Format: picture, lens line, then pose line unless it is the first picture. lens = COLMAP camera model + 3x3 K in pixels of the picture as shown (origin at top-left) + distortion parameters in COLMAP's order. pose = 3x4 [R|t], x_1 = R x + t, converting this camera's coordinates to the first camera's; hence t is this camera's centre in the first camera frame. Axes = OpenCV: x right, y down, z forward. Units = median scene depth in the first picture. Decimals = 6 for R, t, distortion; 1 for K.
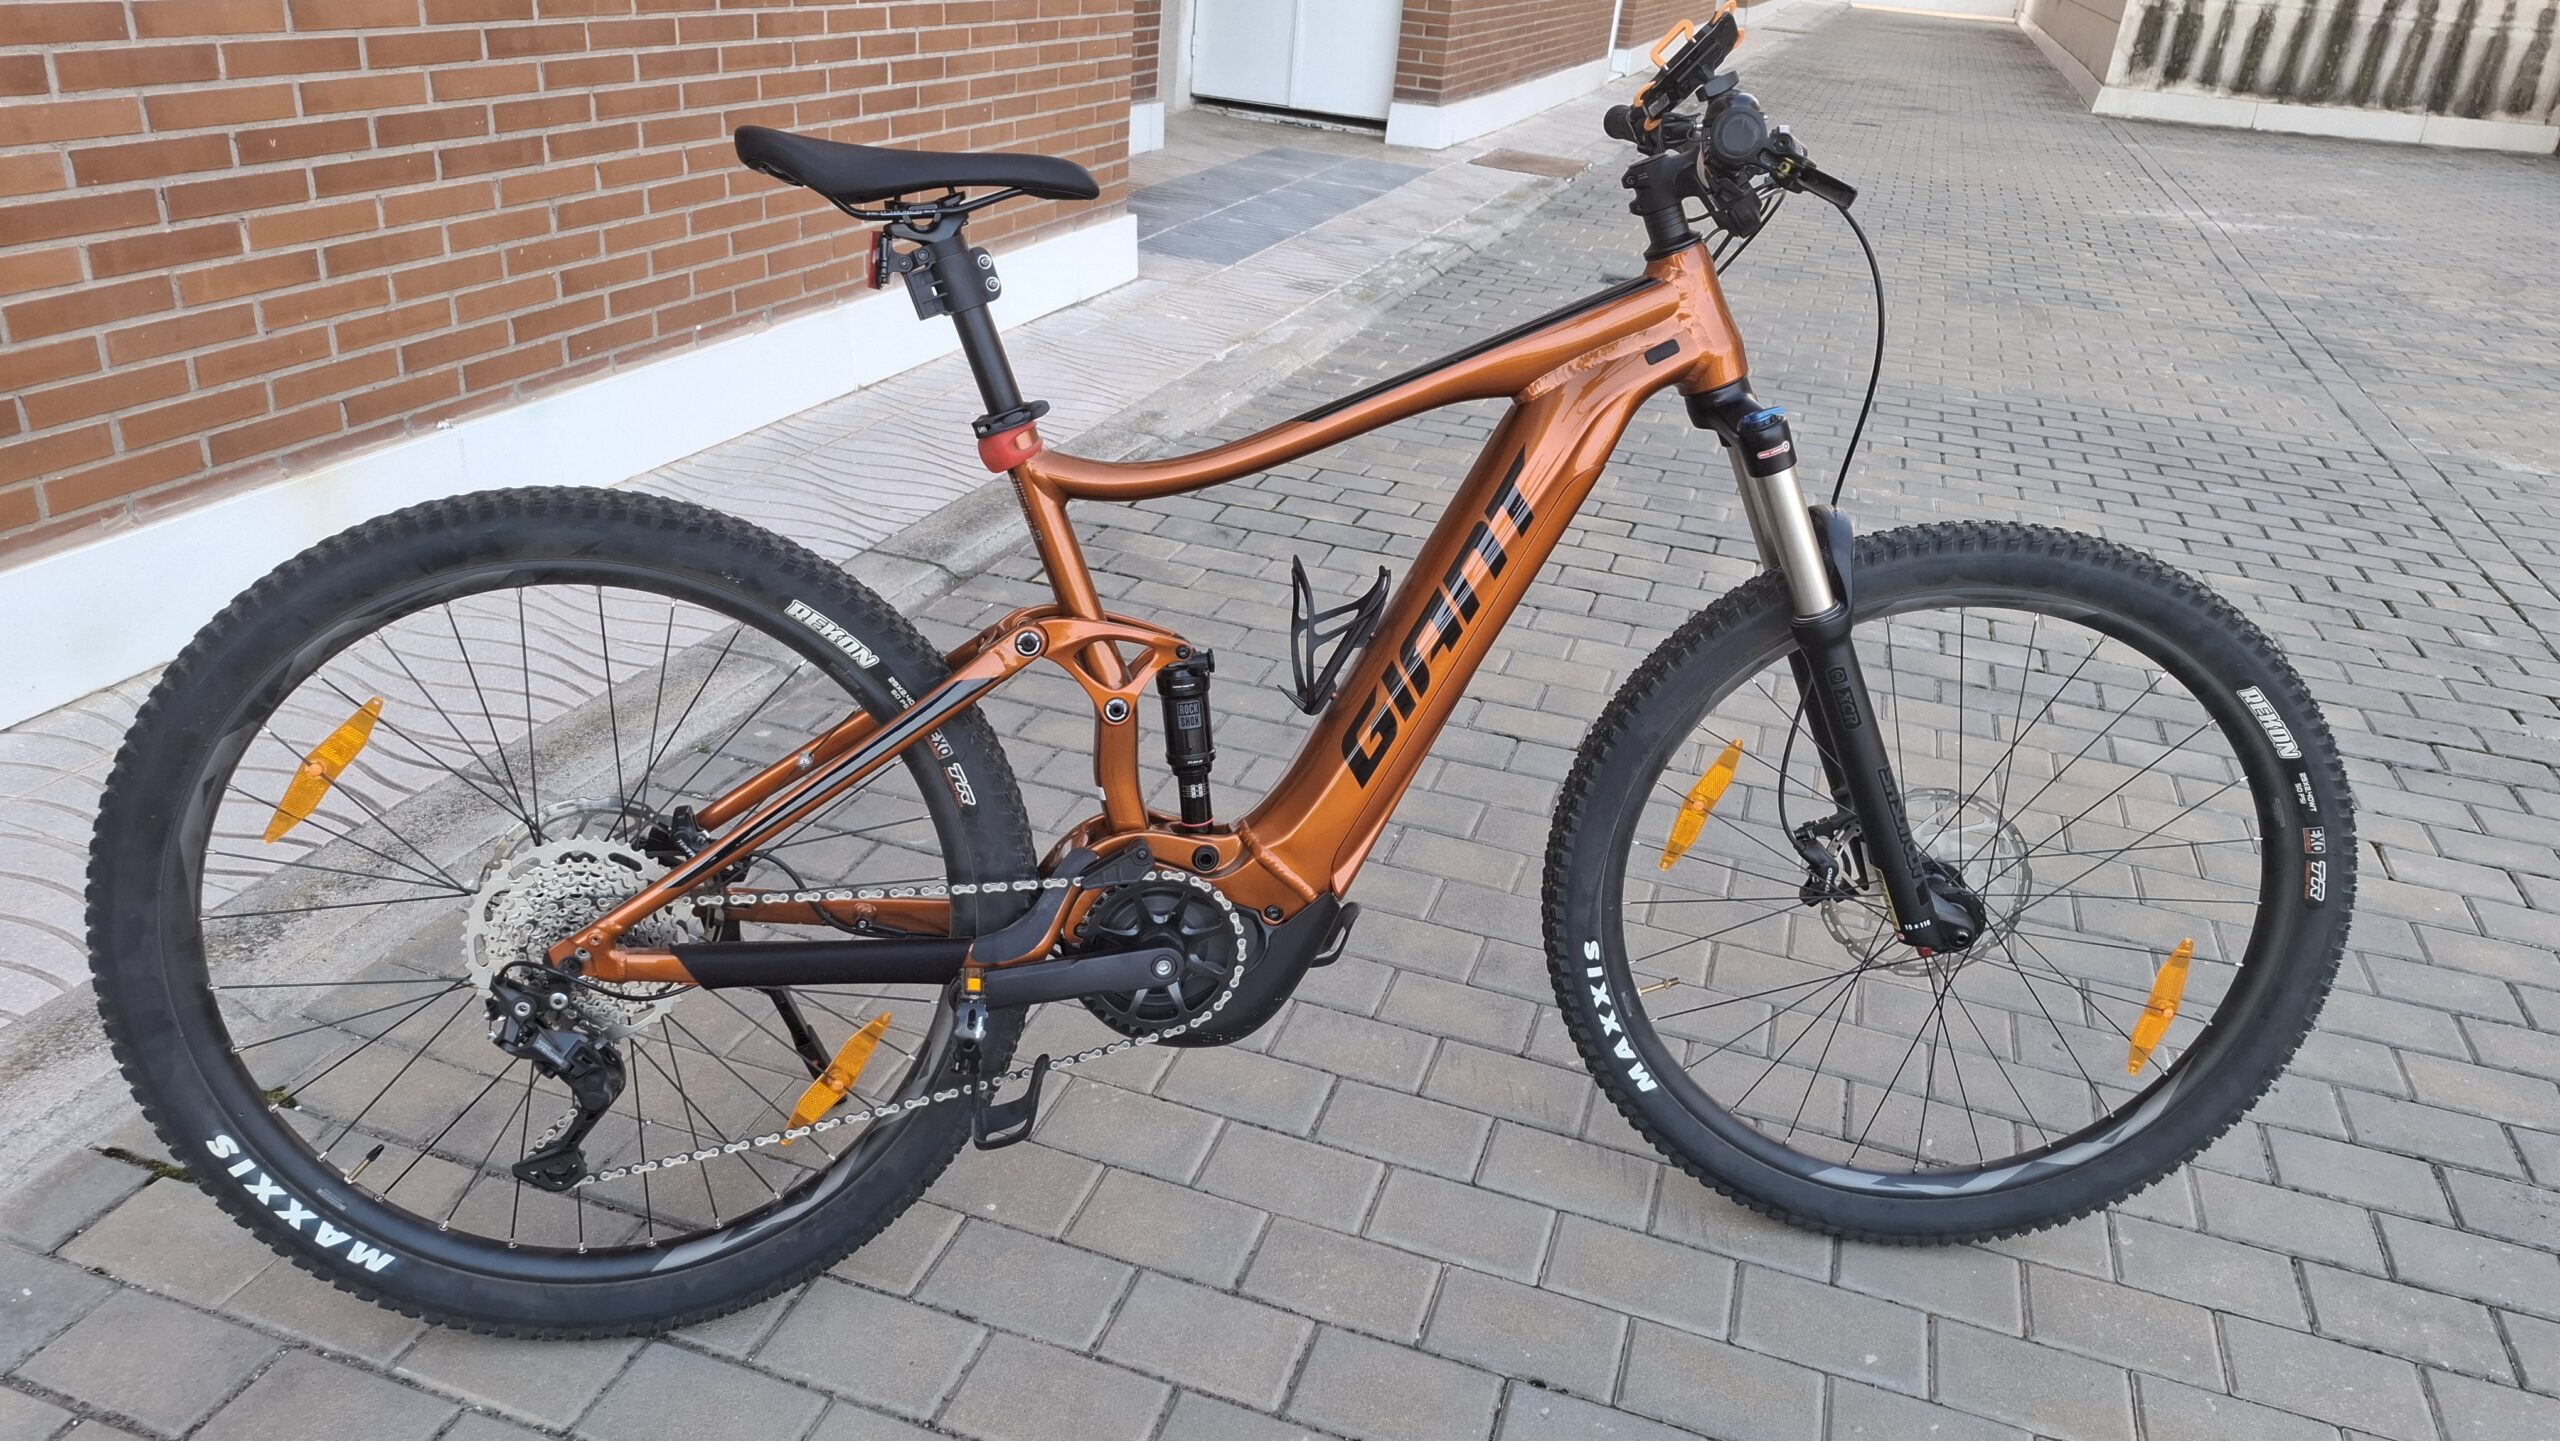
lens RADIAL K [[1810.0, 0, 1290.7], [0, 1810.0, 726.4], [0, 0, 1]] dist [0.097388, -0.135654]
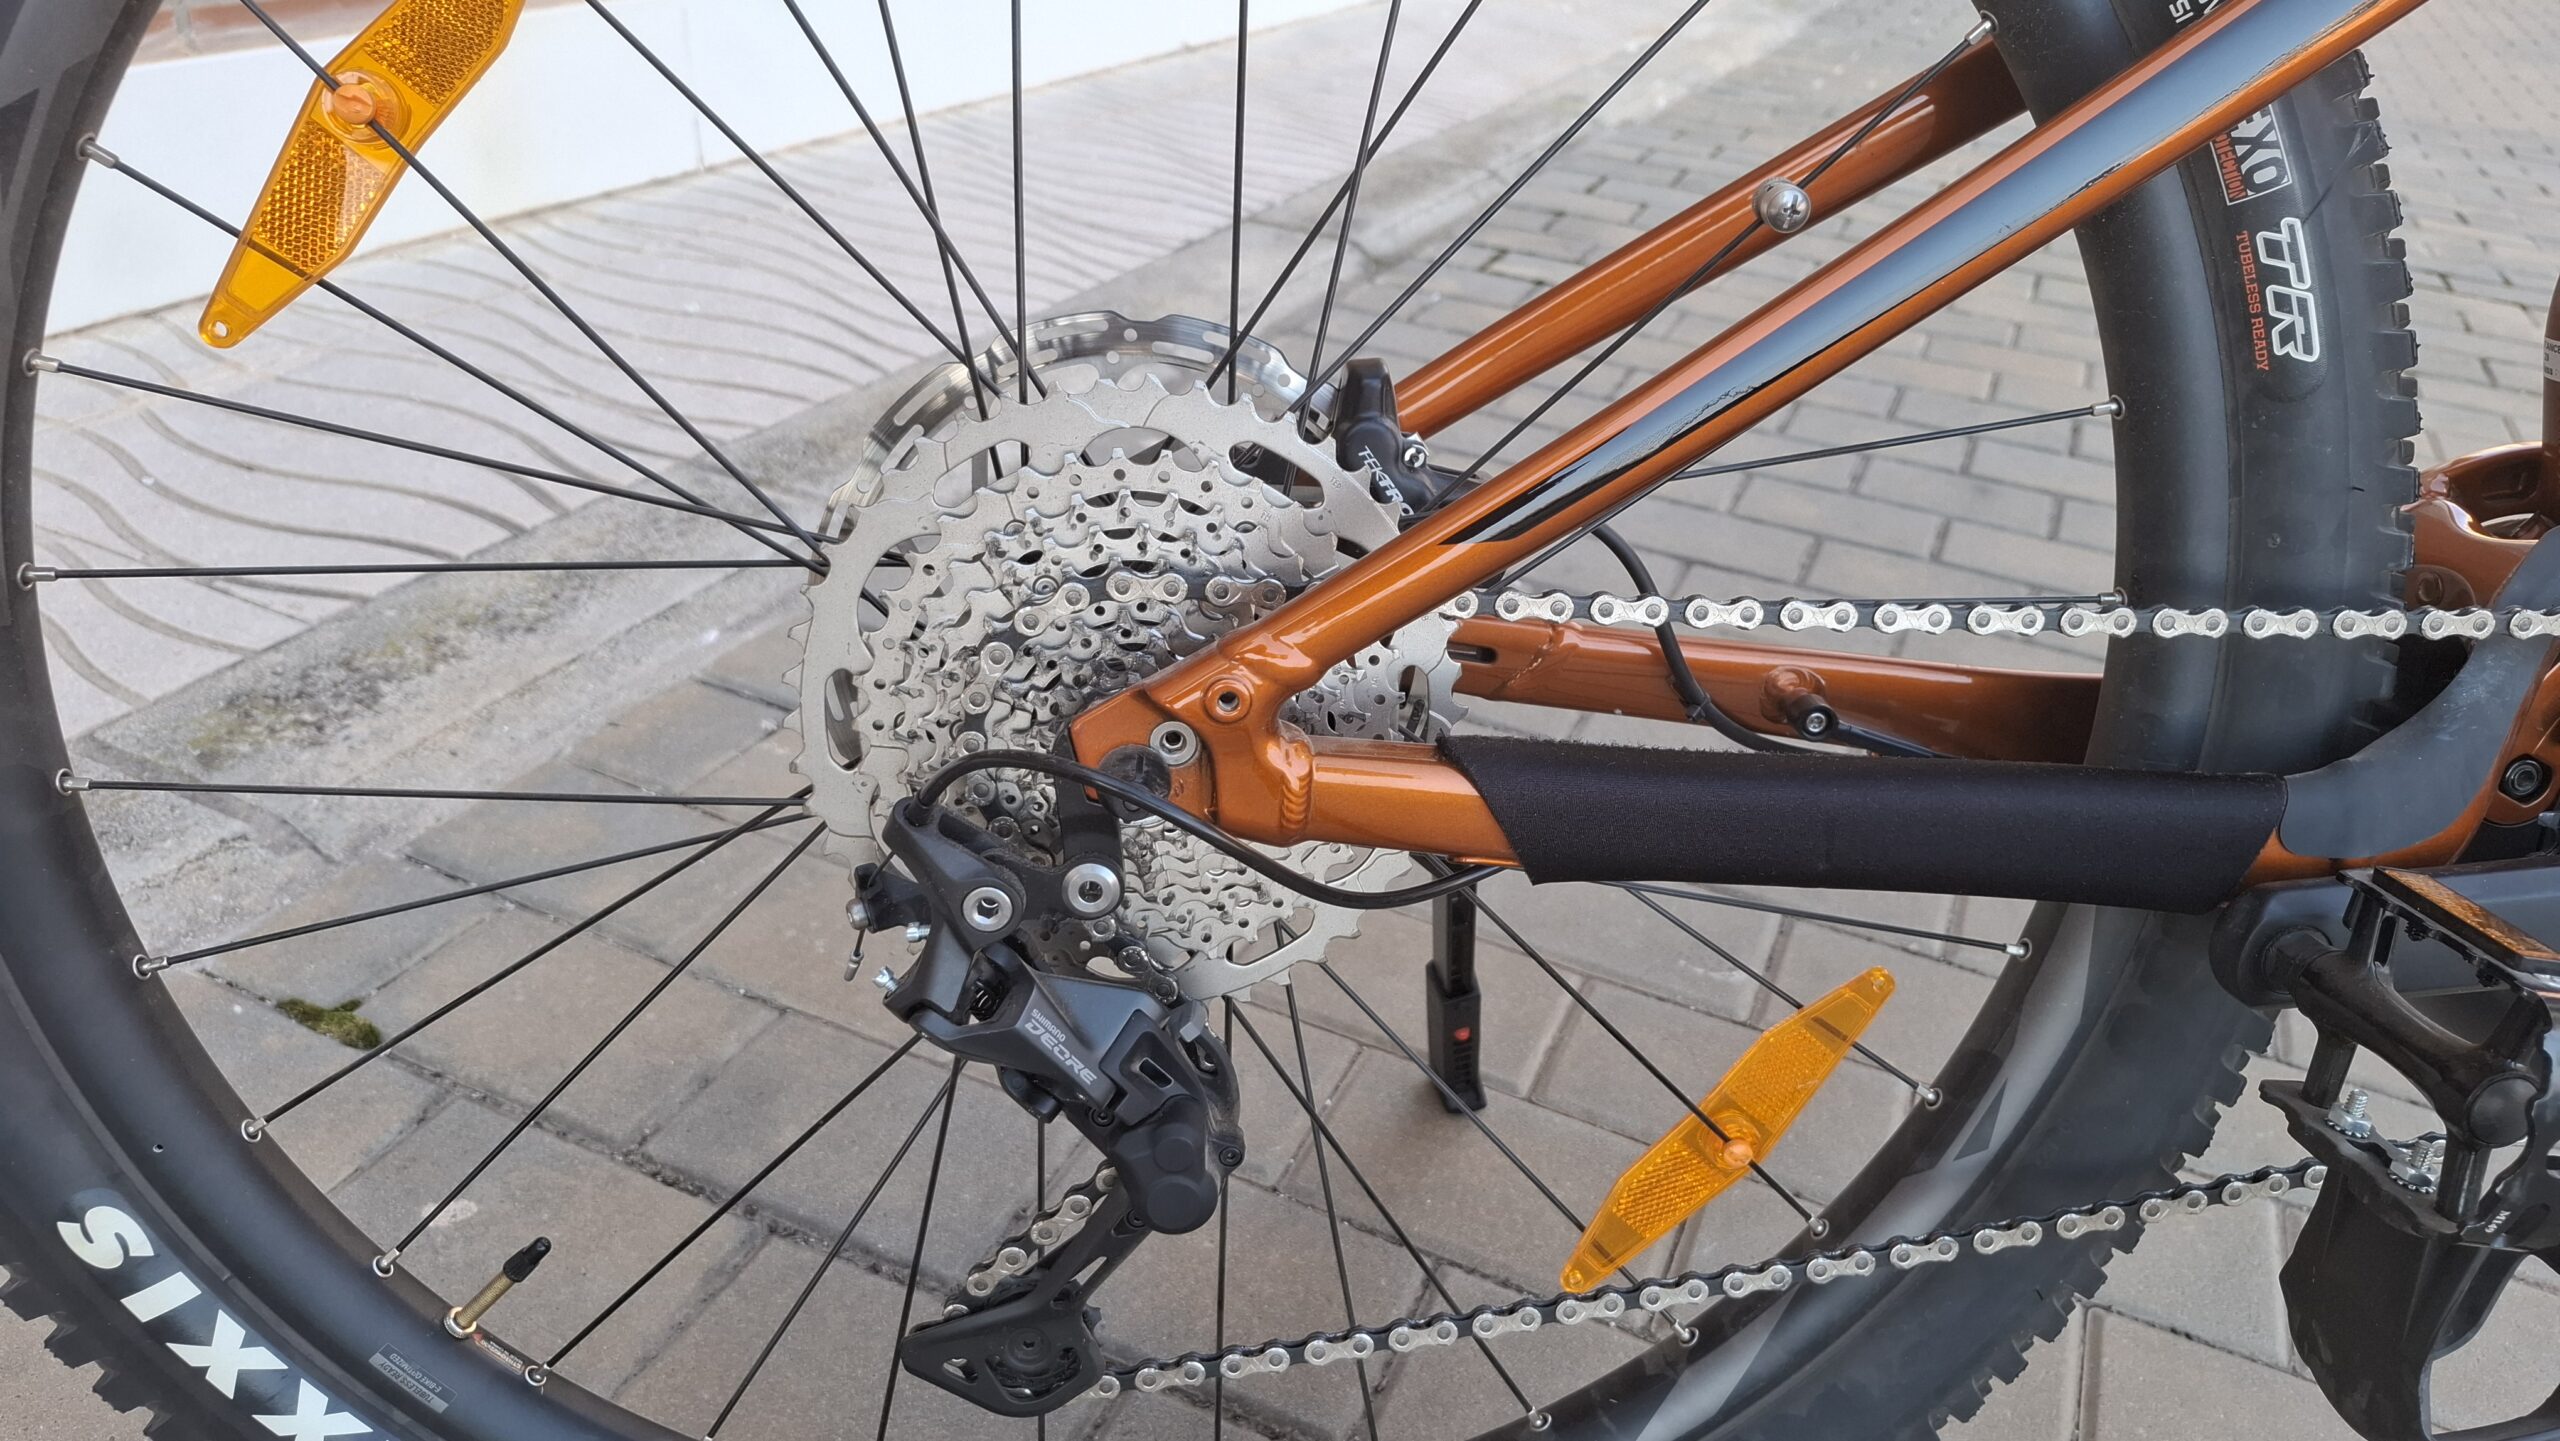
lens RADIAL K [[1825.9, 0, 1322.5], [0, 1825.9, 705.7], [0, 0, 1]] dist [0.095438, -0.135077]
pose [[0.996372, 0.050110, -0.068784, -0.303940], [-0.045749, 0.996928, 0.063578, 0.086529], [0.071758, -0.060201, 0.995604, 0.618880]]
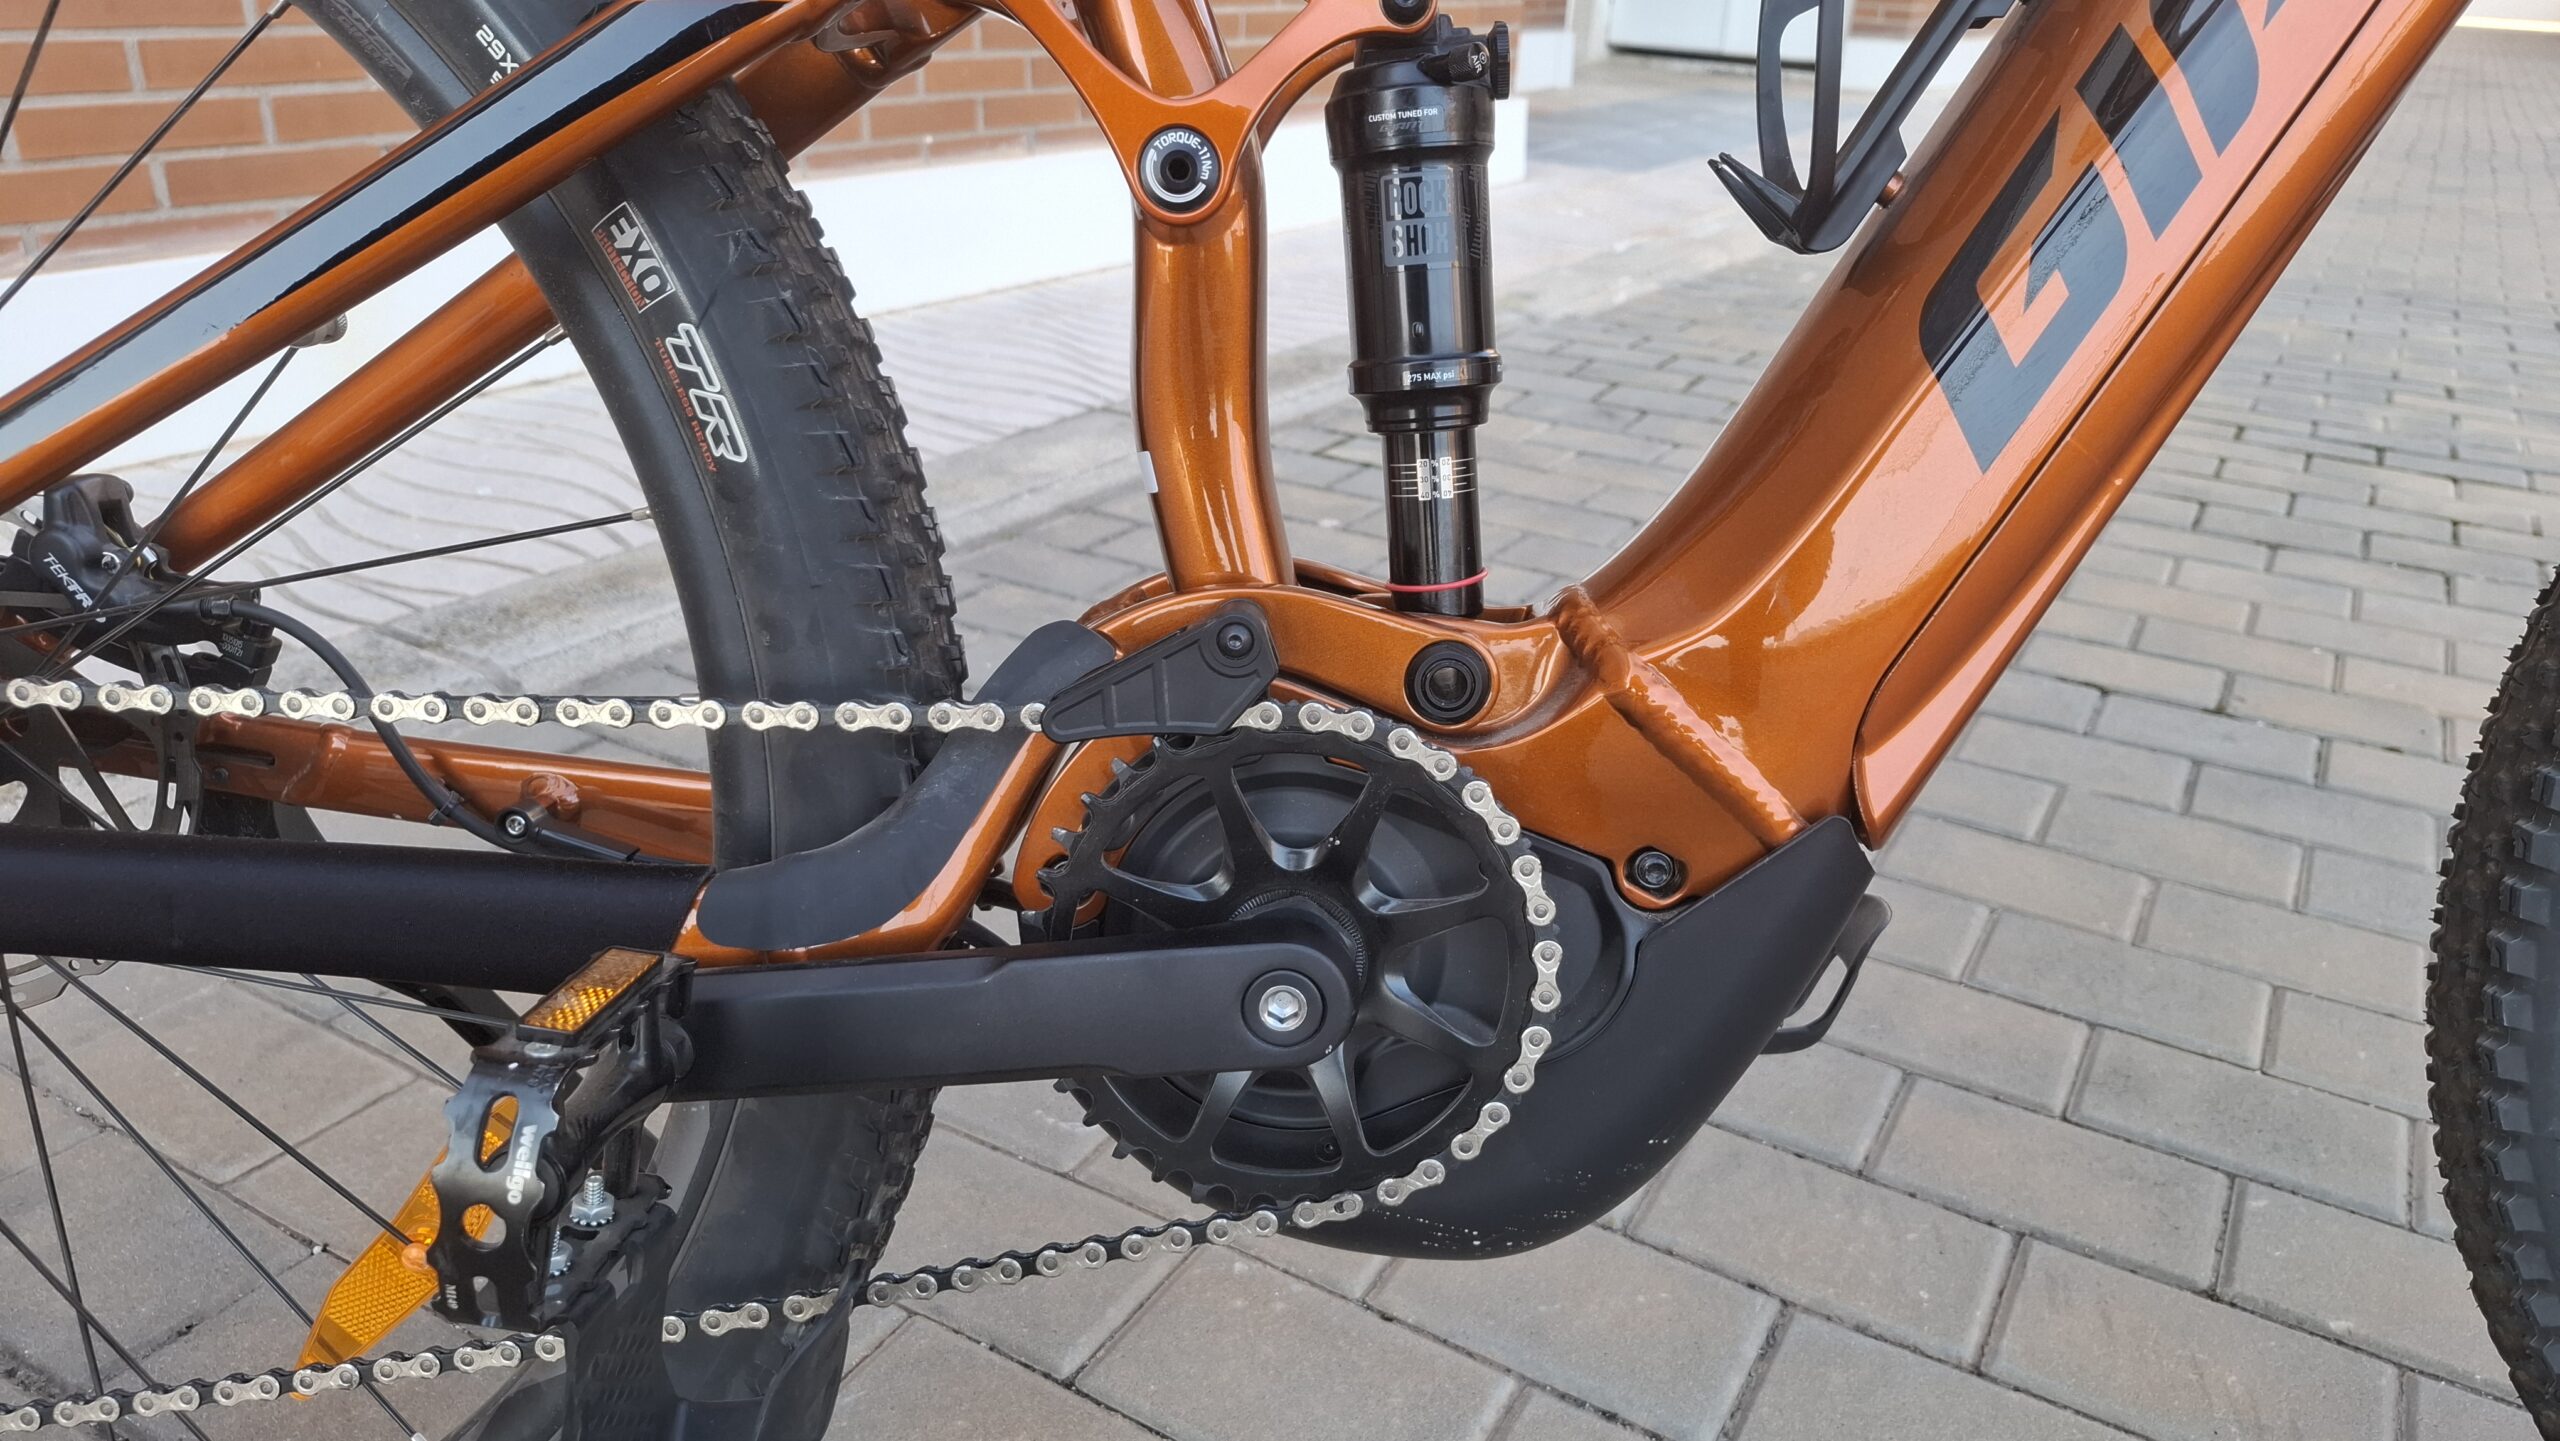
lens RADIAL K [[1810.0, 0, 1290.7], [0, 1810.0, 726.4], [0, 0, 1]] dist [0.097388, -0.135654]
pose [[0.976224, 0.050186, -0.210875, -0.006014], [-0.057576, 0.997919, -0.029047, 0.091128], [0.208978, 0.040497, 0.977081, 0.675639]]
